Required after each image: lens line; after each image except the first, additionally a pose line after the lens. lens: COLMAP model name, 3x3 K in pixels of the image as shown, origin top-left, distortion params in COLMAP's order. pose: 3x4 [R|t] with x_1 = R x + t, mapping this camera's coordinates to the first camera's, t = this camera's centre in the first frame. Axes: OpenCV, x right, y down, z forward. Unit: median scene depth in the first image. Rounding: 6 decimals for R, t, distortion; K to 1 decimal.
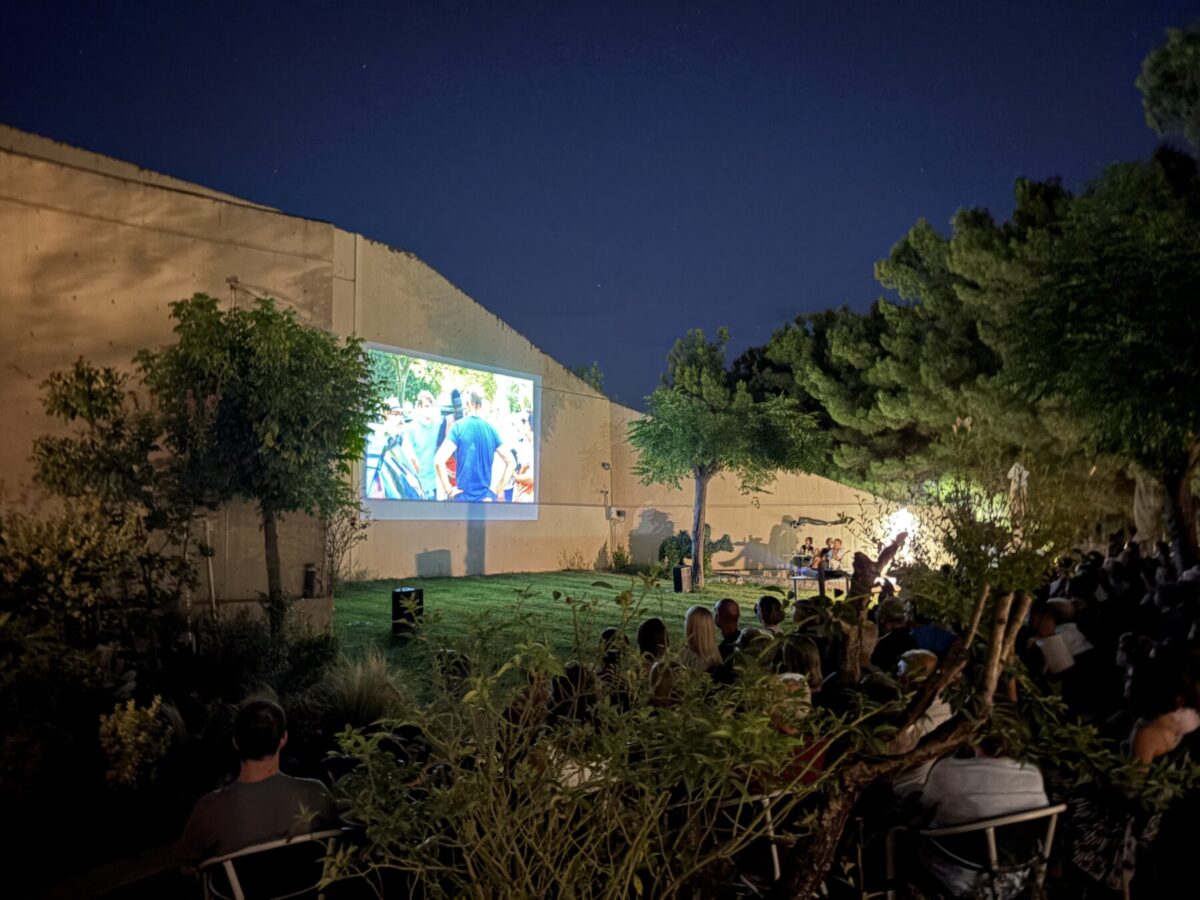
lens RADIAL K [[919.1, 0, 595.8], [0, 919.1, 436.4], [0, 0, 1]] dist [0.055257, -0.052234]
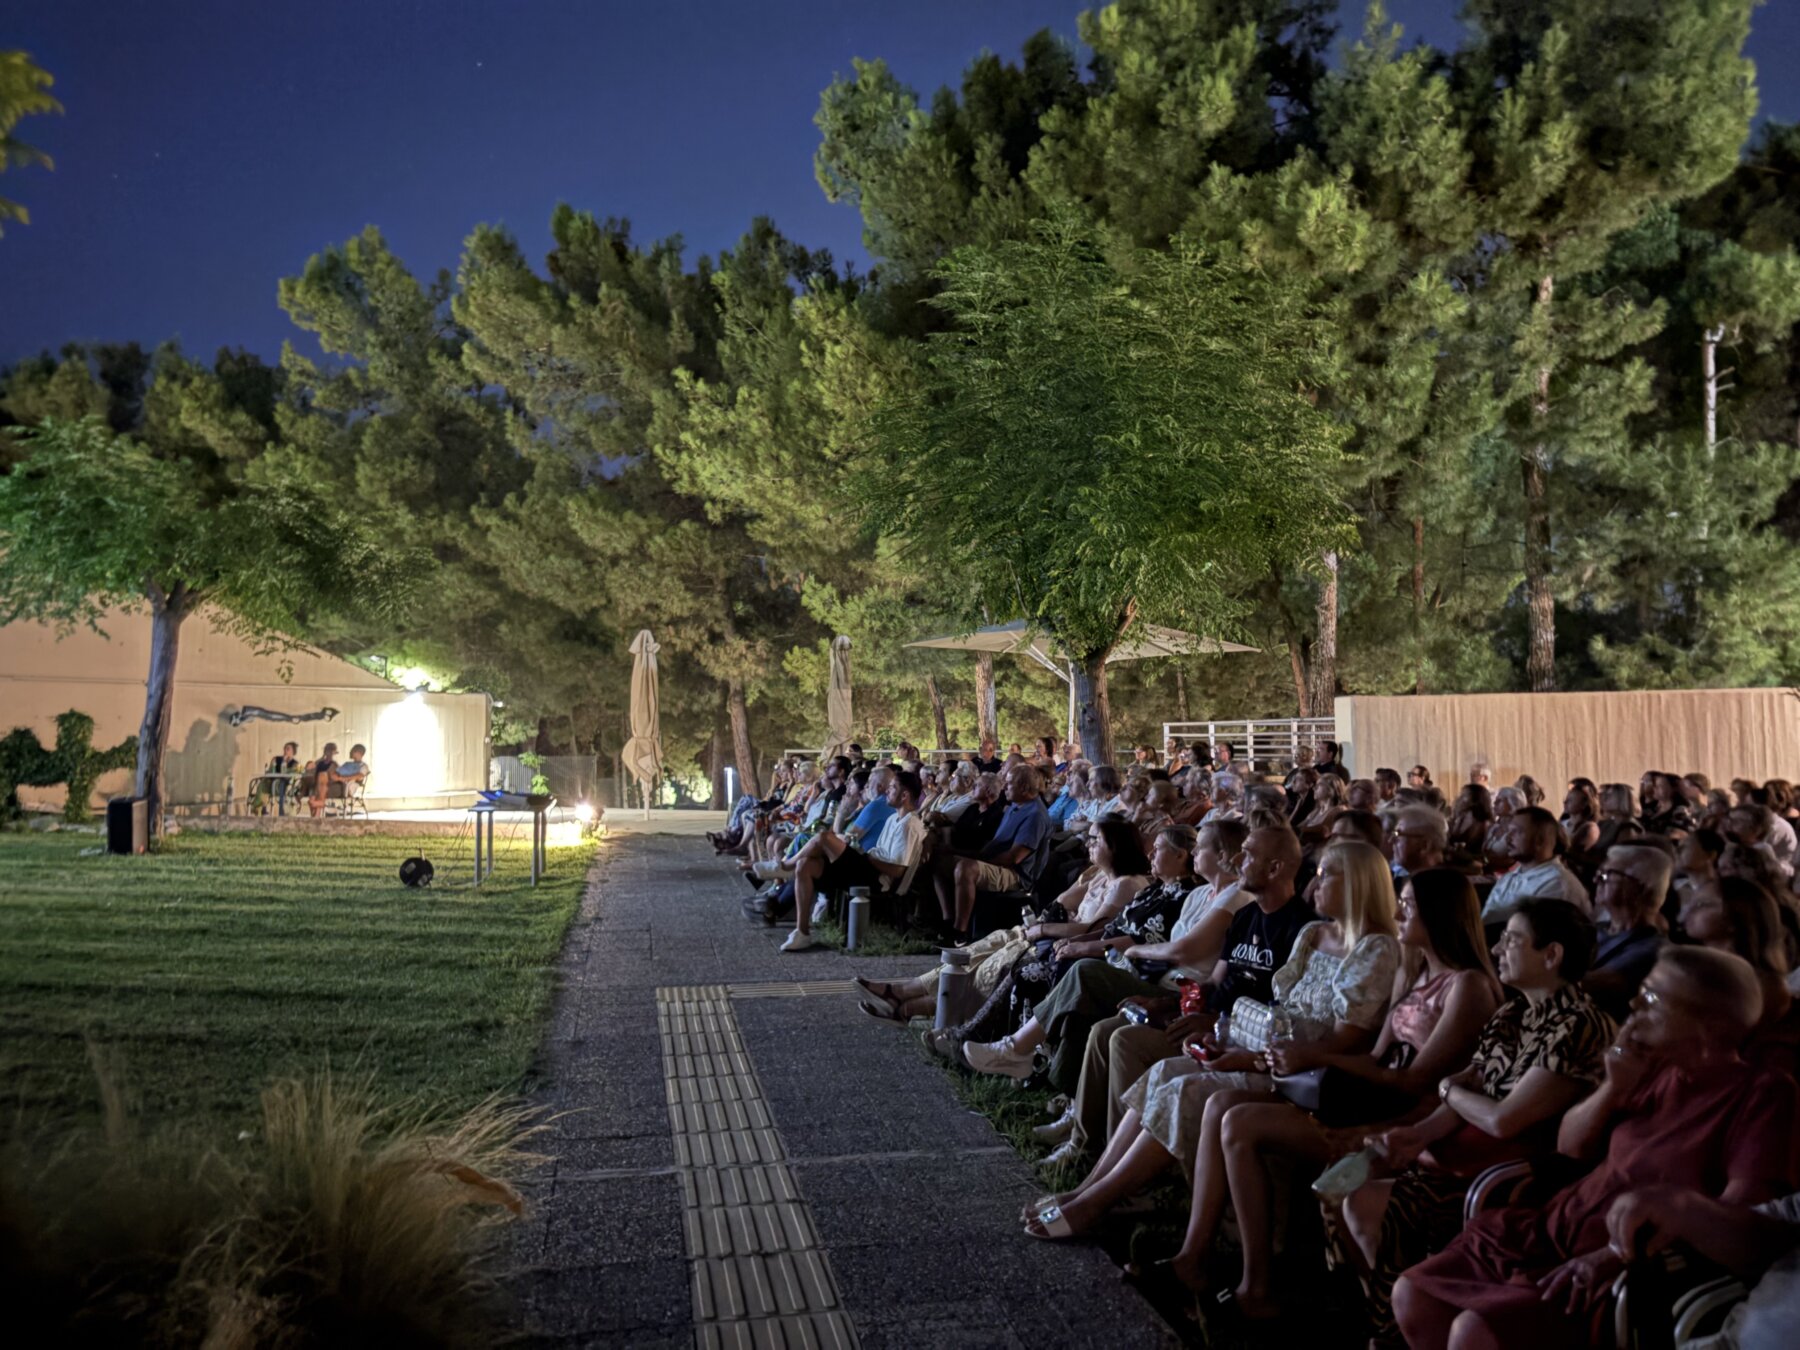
lens RADIAL K [[1378.6, 0, 893.8], [0, 1378.6, 654.6], [0, 0, 1]] dist [0.055257, -0.052234]
pose [[0.655550, 0.050890, 0.753435, -0.139610], [-0.077527, 0.996990, 0.000115, 0.026943], [-0.751161, -0.058487, 0.657523, 0.174010]]
